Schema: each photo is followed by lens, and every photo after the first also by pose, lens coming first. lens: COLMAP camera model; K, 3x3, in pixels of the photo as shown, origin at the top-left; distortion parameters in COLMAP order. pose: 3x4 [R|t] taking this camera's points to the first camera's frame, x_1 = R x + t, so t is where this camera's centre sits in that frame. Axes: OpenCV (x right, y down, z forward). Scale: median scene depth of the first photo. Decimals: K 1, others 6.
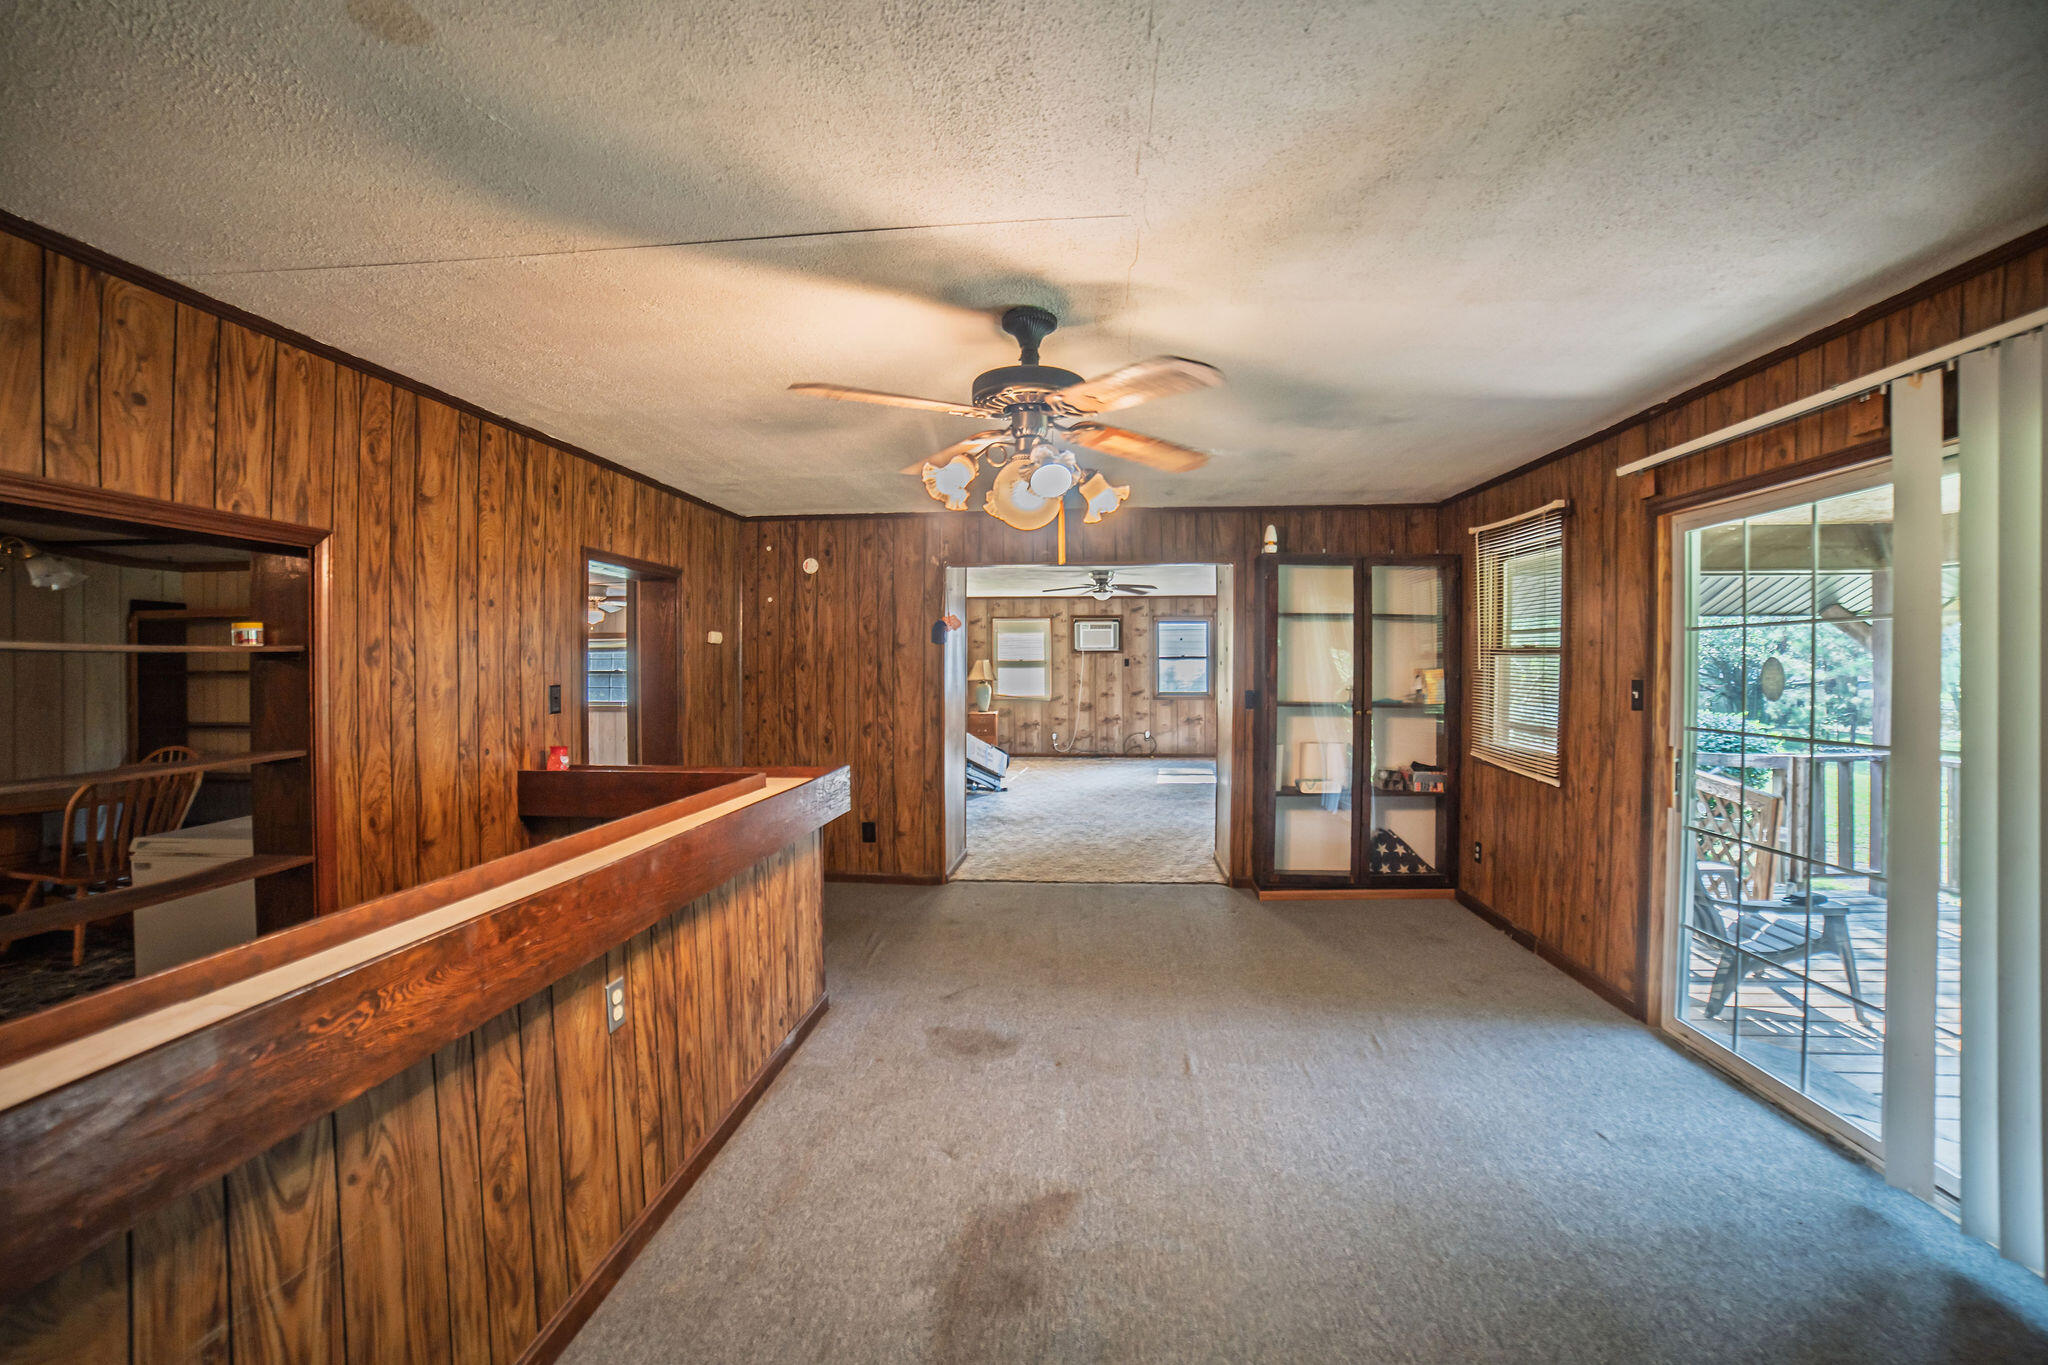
lens RADIAL K [[857.1, 0, 1031.0], [0, 857.1, 673.0], [0, 0, 1]] dist [-0.110102, 0.042434]
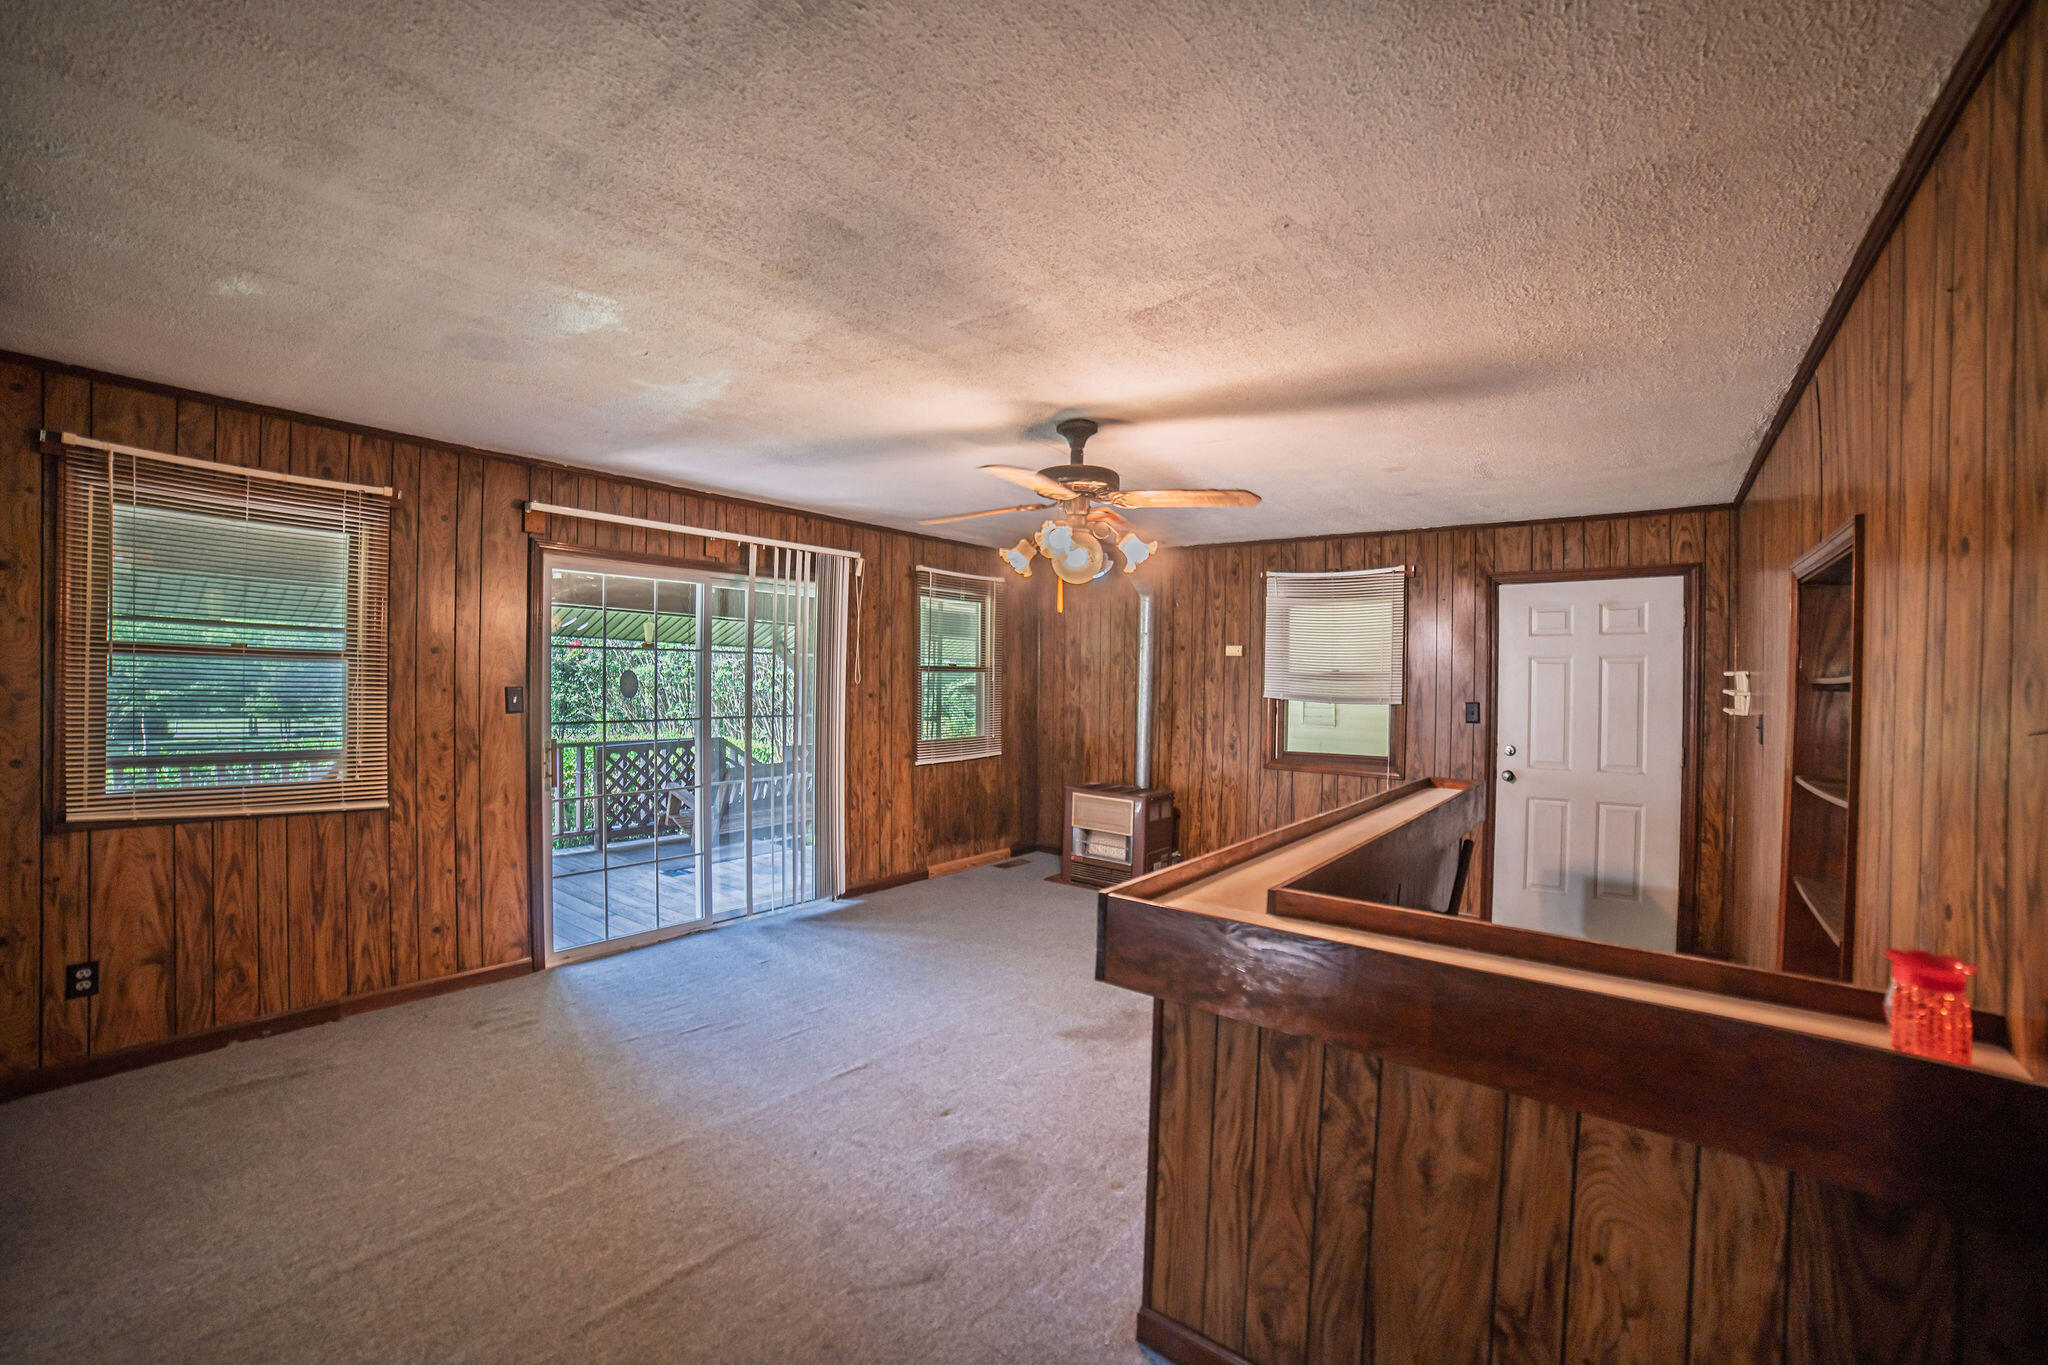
lens RADIAL K [[857.1, 0, 1031.0], [0, 857.1, 673.0], [0, 0, 1]] dist [-0.110102, 0.042434]
pose [[-0.841844, -0.015255, 0.539505, -0.334971], [-0.014138, 0.999881, 0.006210, -0.018927], [-0.539535, -0.002400, -0.841960, 1.074235]]
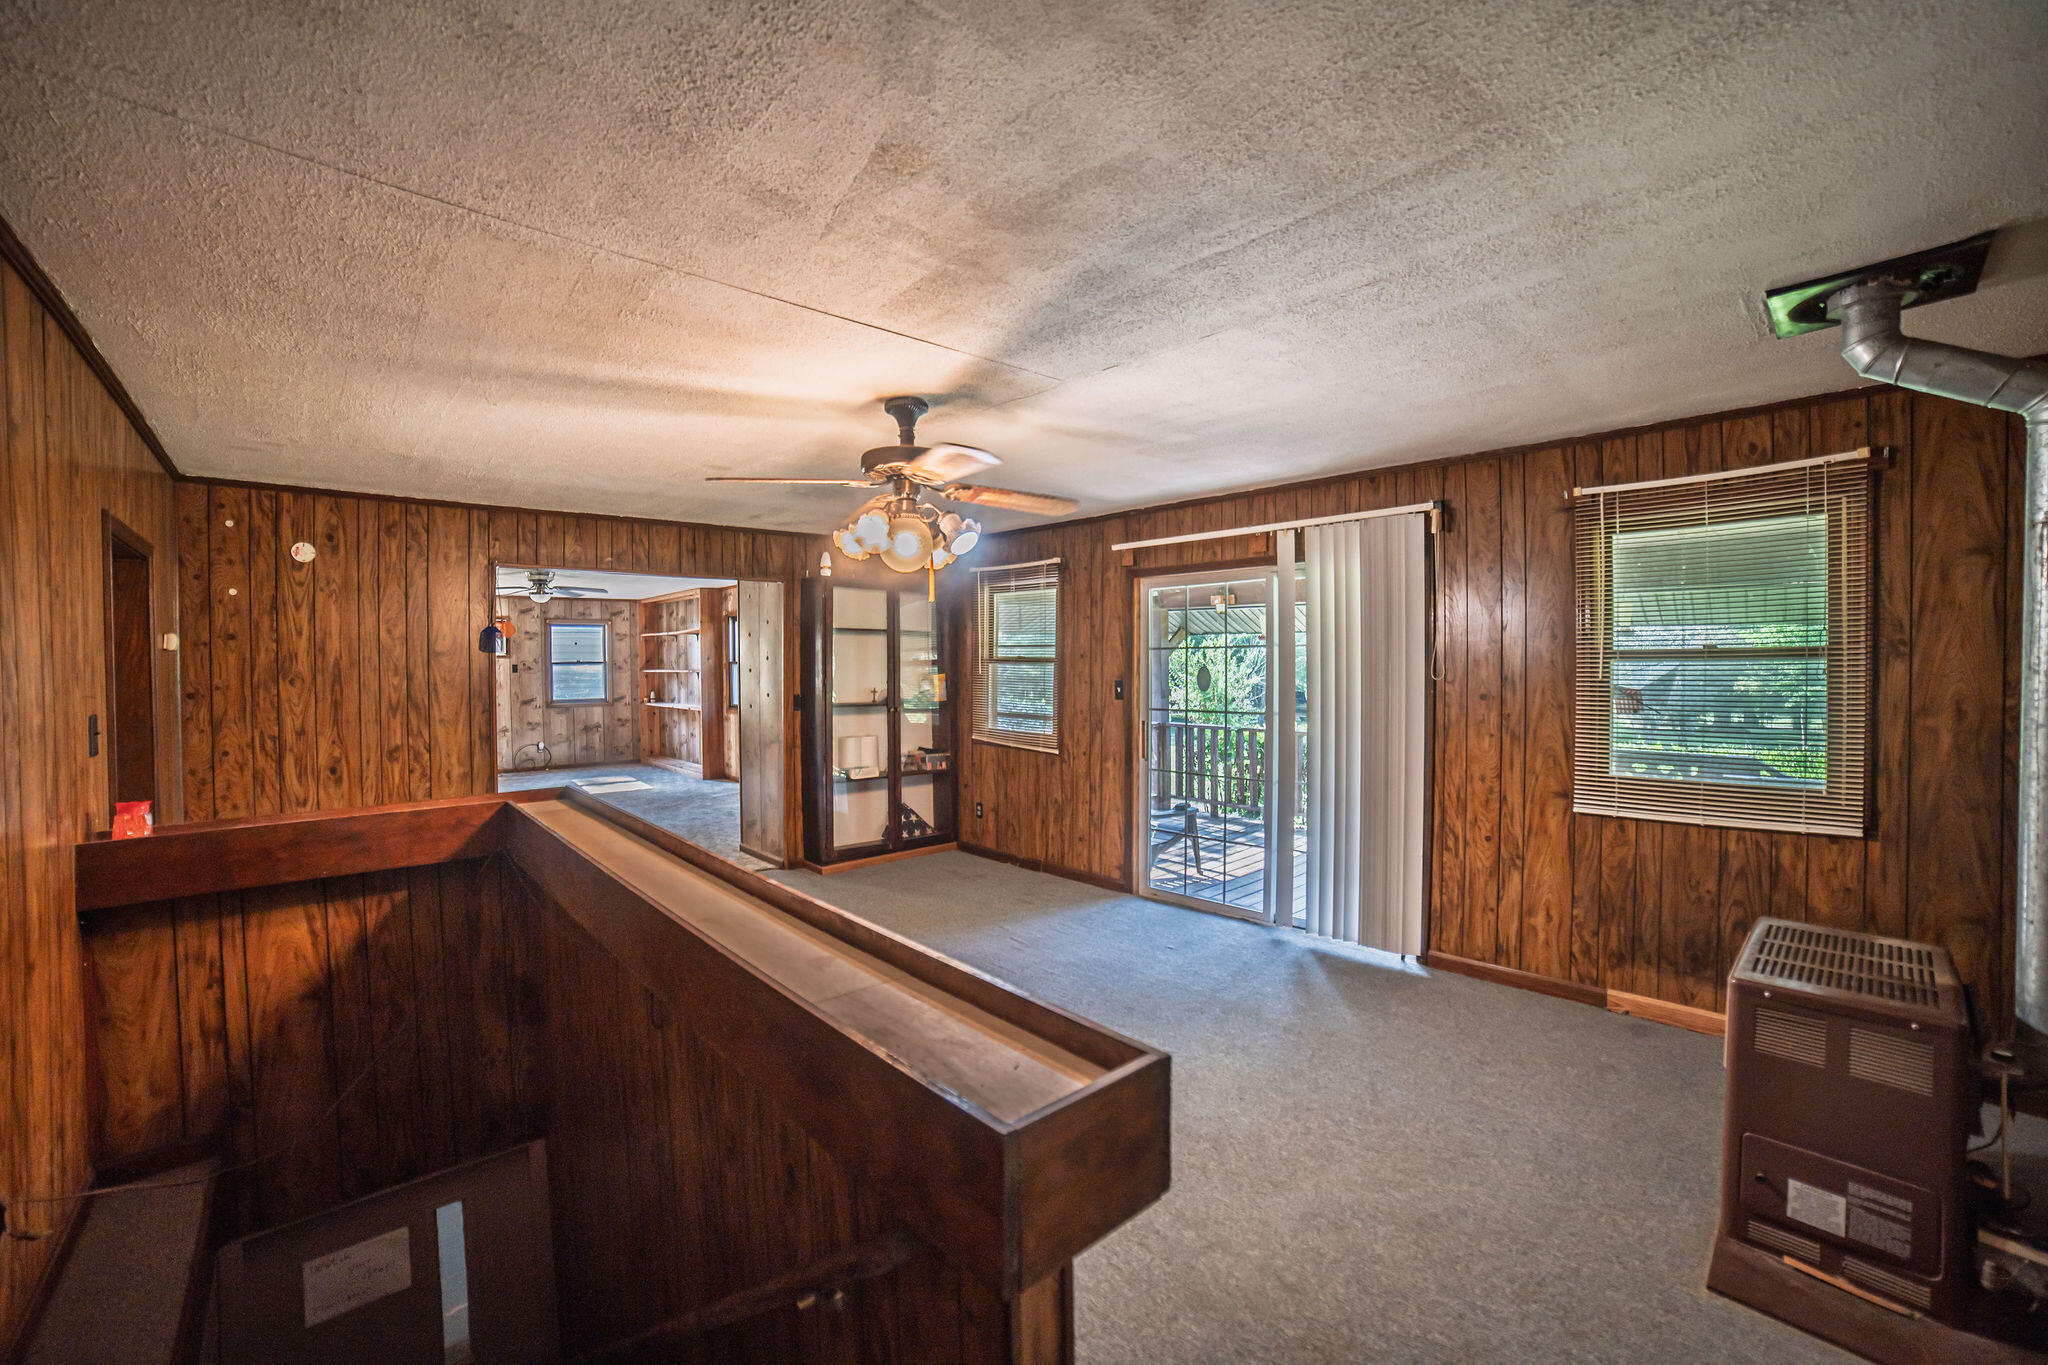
lens RADIAL K [[857.1, 0, 1031.0], [0, 857.1, 673.0], [0, 0, 1]] dist [-0.110102, 0.042434]
pose [[0.680836, -0.011339, 0.732349, -0.396709], [0.012595, 0.999914, 0.003772, -0.009414], [-0.732328, 0.006656, 0.680920, -0.002093]]
